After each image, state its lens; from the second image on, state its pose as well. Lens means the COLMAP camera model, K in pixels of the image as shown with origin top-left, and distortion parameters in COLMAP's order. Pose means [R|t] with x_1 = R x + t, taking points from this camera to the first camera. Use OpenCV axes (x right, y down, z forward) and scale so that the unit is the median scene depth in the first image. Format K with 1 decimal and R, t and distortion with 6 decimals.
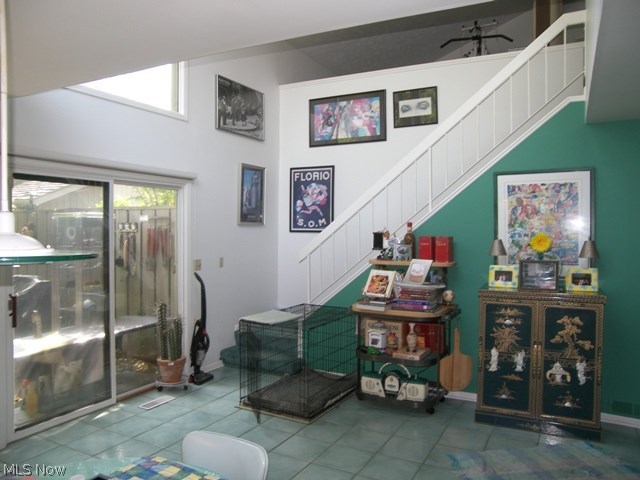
lens RADIAL K [[479.3, 0, 320.8], [0, 479.3, 240.0], [0, 0, 1]] dist [-0.103418, 0.025836]
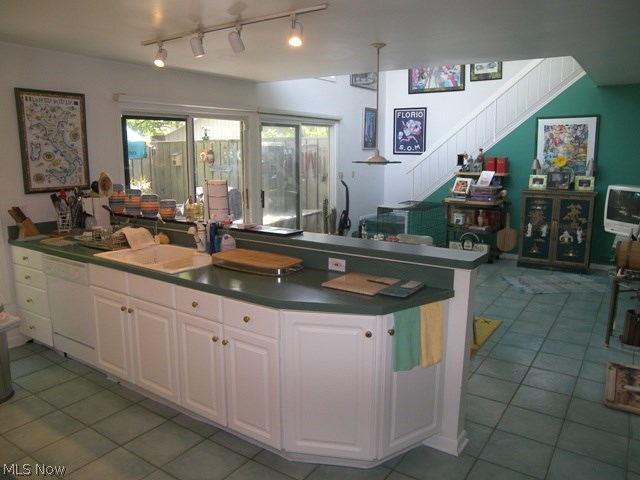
lens RADIAL K [[479.3, 0, 324.2], [0, 479.3, 238.5], [0, 0, 1]] dist [-0.103418, 0.025836]
pose [[0.994440, 0.011192, -0.104713, -0.176211], [0.005459, 0.987522, 0.157387, 0.009749], [0.105168, -0.157083, 0.981970, -0.691087]]
